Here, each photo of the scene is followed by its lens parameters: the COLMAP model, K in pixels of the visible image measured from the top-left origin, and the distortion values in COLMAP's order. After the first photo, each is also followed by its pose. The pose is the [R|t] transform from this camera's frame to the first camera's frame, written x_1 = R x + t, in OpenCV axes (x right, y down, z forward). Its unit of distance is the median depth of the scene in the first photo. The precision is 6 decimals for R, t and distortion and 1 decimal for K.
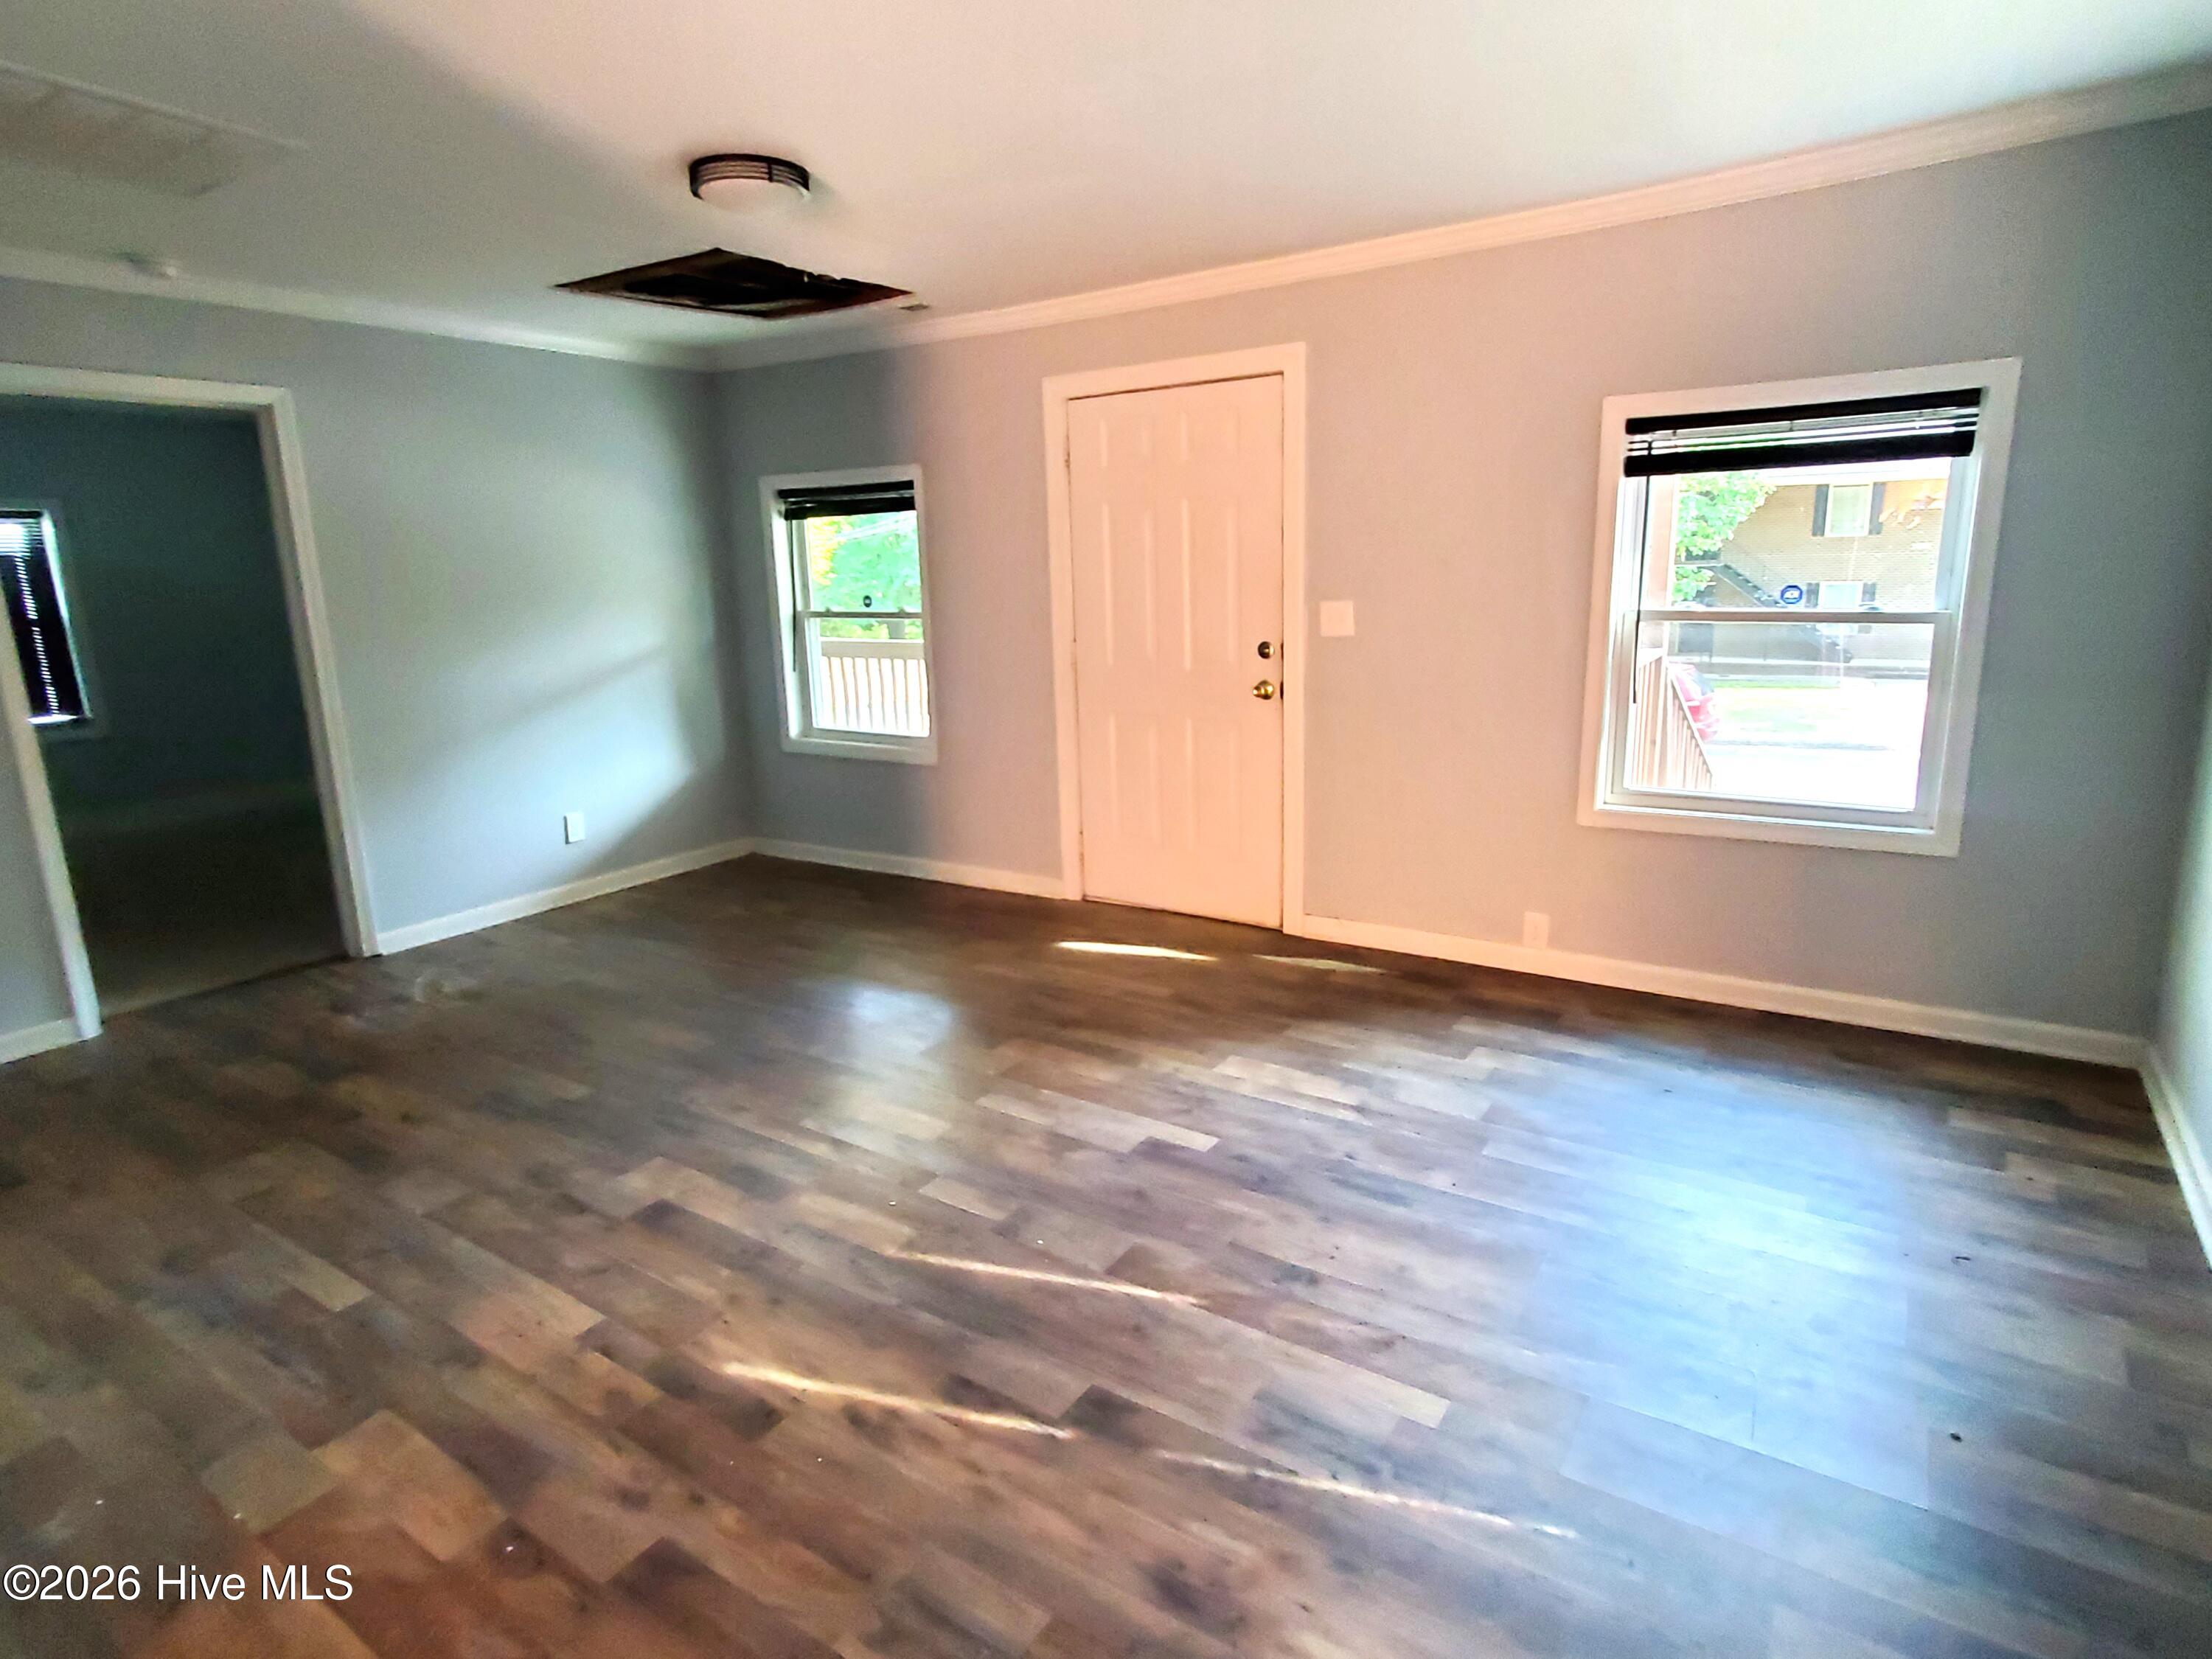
lens RADIAL K [[1218.0, 0, 1095.5], [0, 1218.0, 820.0], [0, 0, 1]] dist [0.000236, 0.123318]
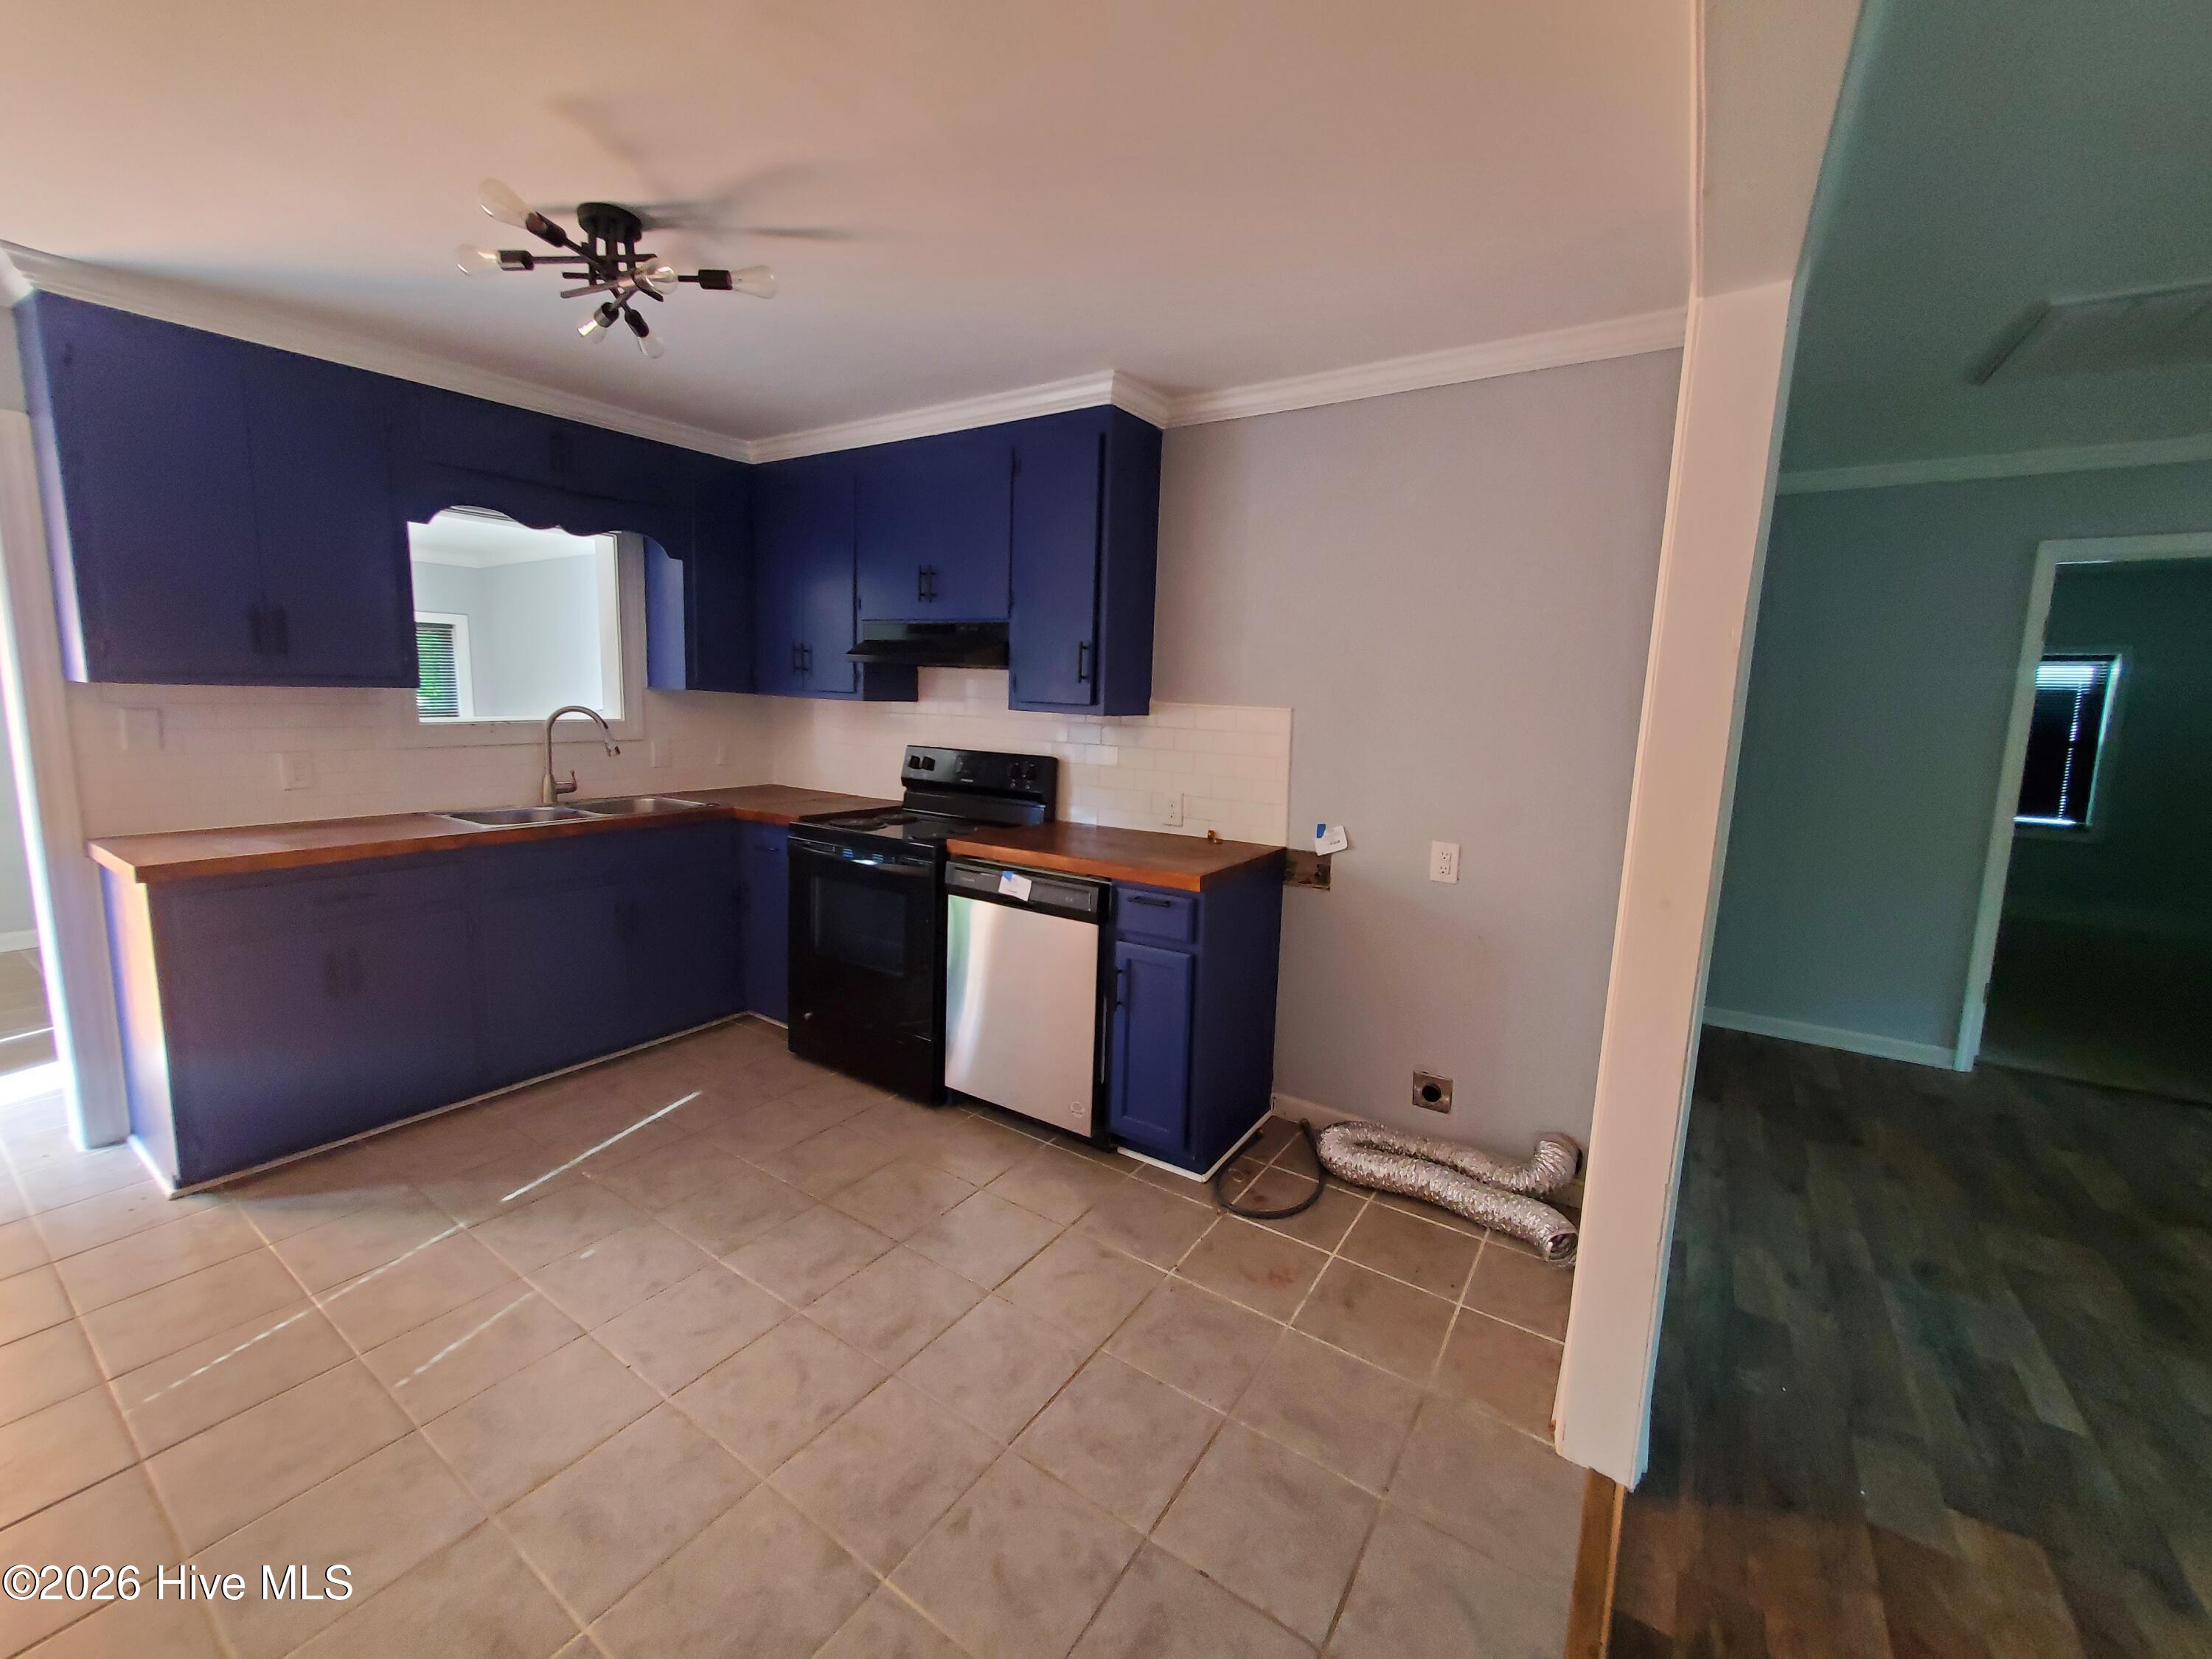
lens RADIAL K [[884.3, 0, 1103.6], [0, 884.3, 807.7], [0, 0, 1]] dist [0.002540, 0.000572]
pose [[-0.000028, 0.169763, -0.985485, 0.017317], [-0.239553, 0.956790, 0.164826, -0.017118], [0.970883, 0.236080, 0.040641, 0.105024]]
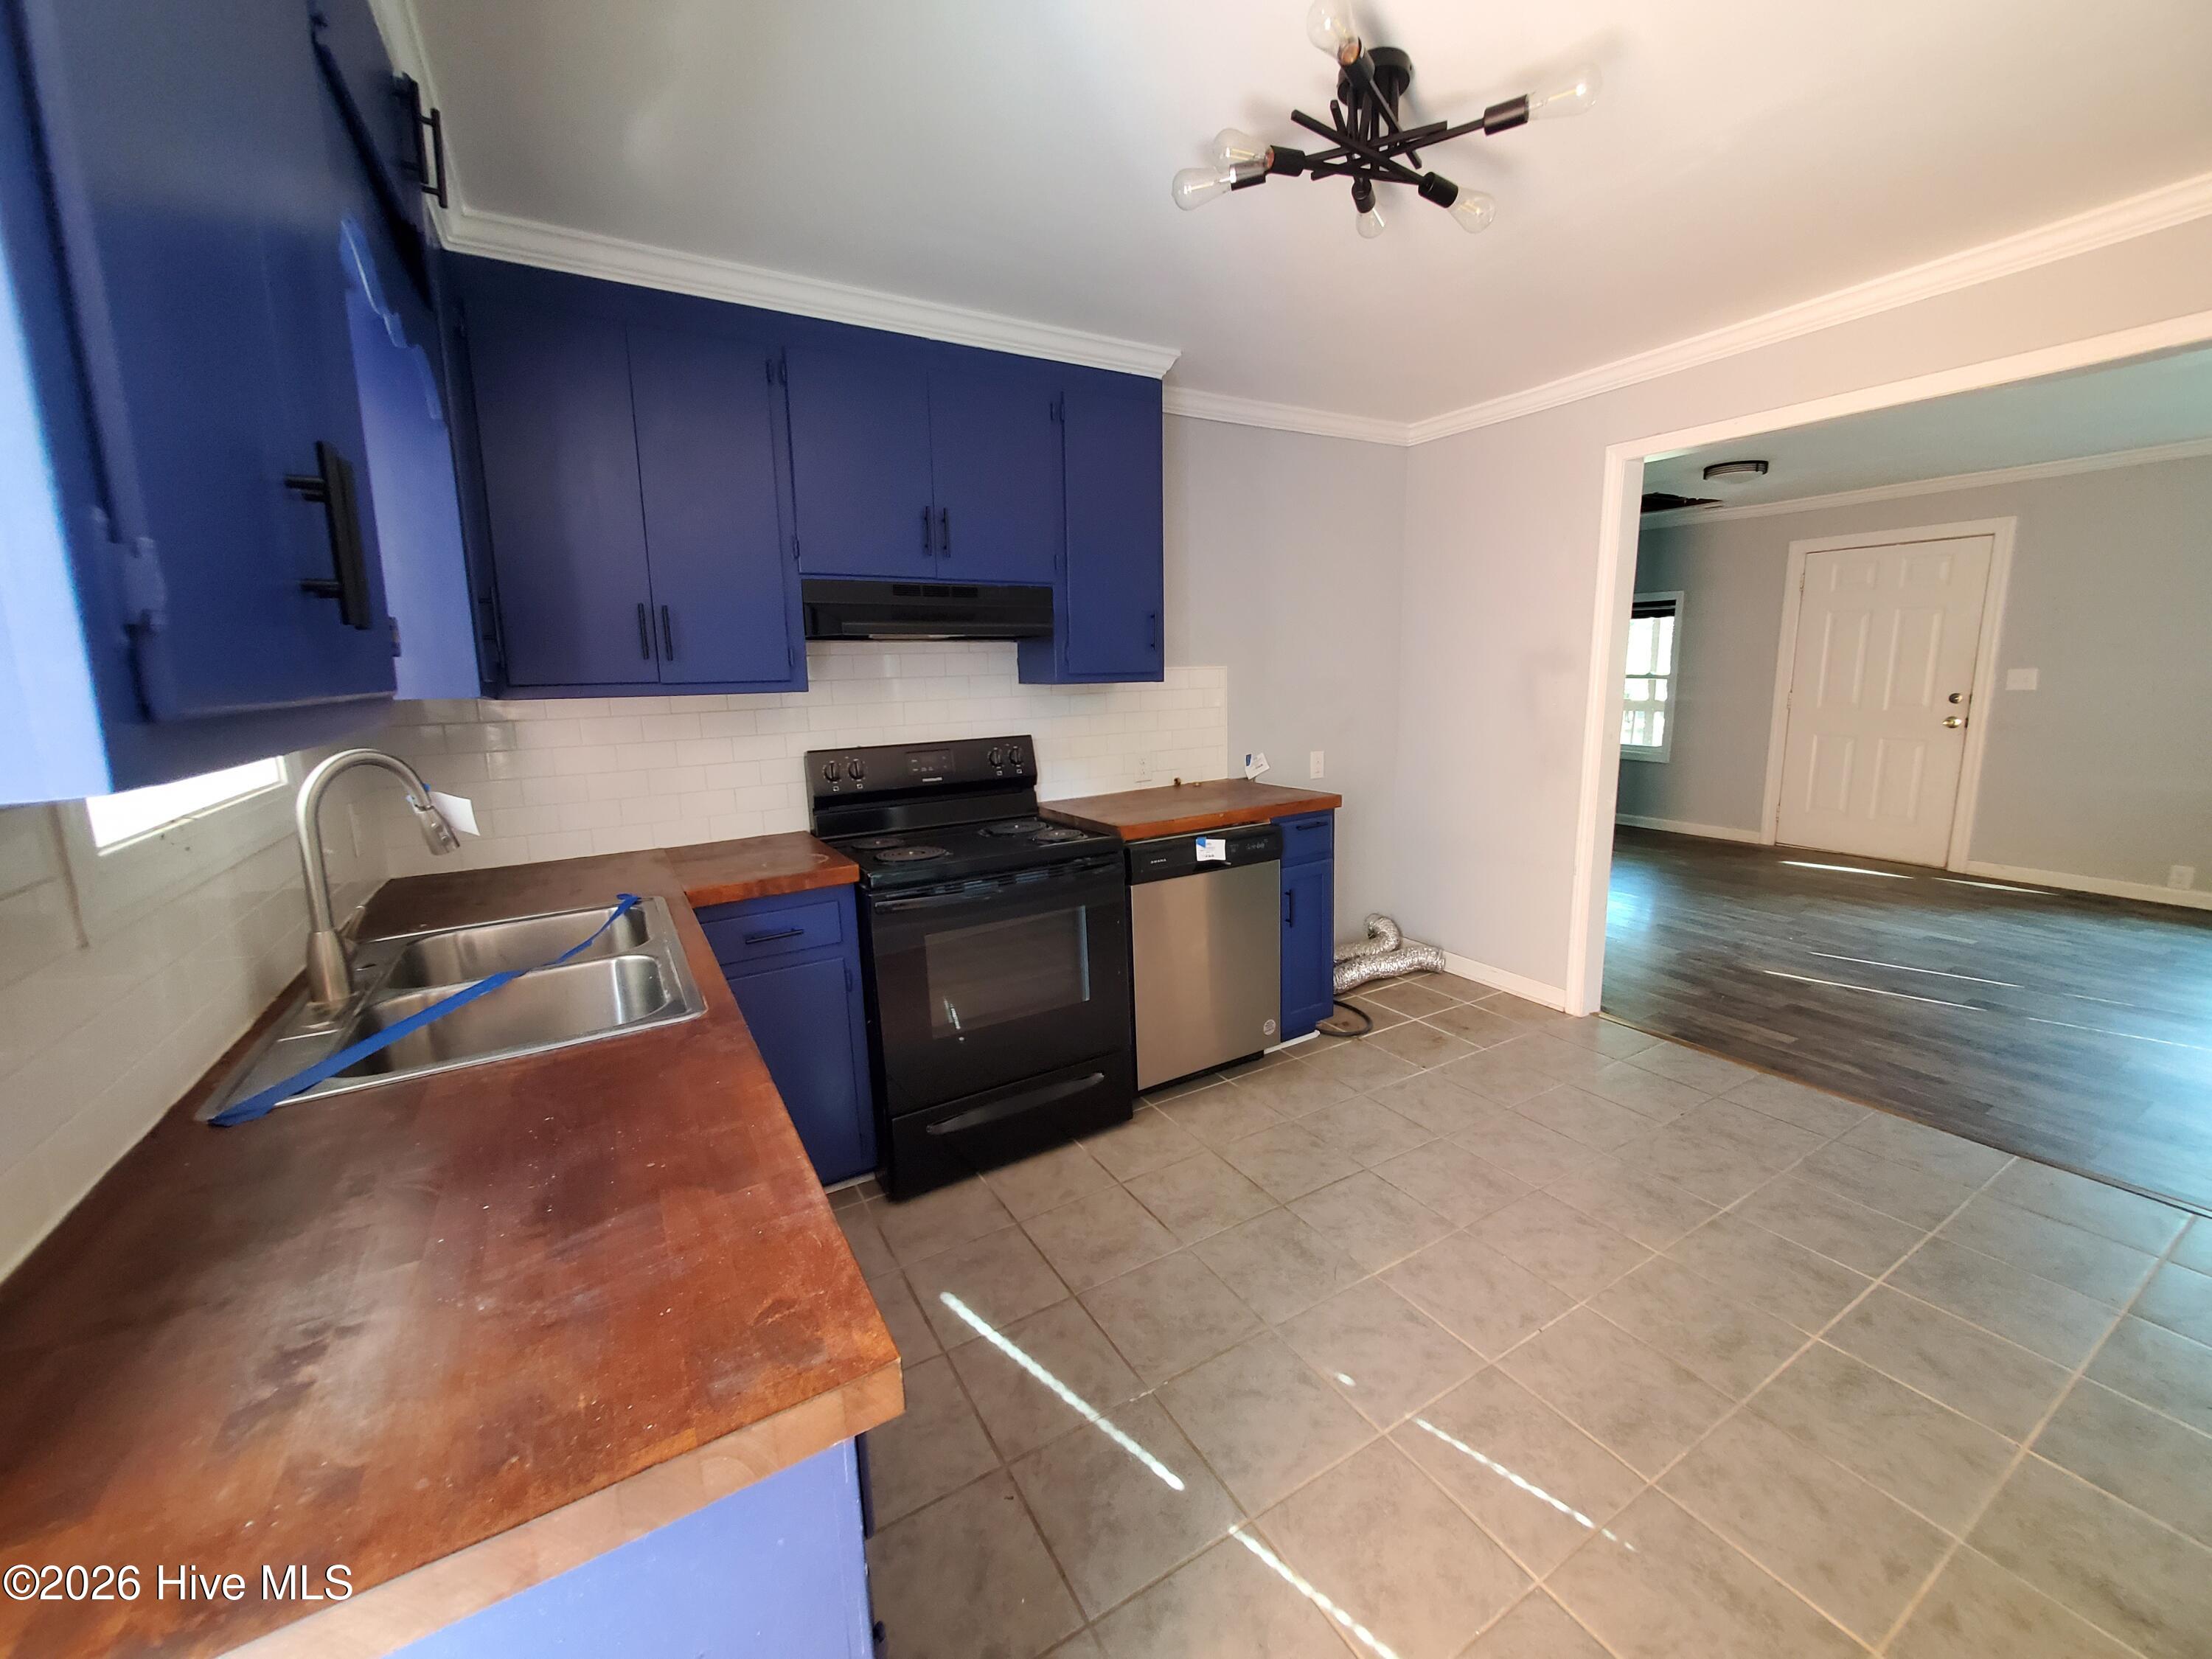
lens RADIAL K [[884.3, 0, 1103.6], [0, 884.3, 807.7], [0, 0, 1]] dist [0.002540, 0.000572]
pose [[0.905591, 0.087834, -0.414959, -0.782610], [-0.102878, 0.994596, -0.013993, 0.287570], [0.411487, 0.055362, 0.909732, -1.135228]]
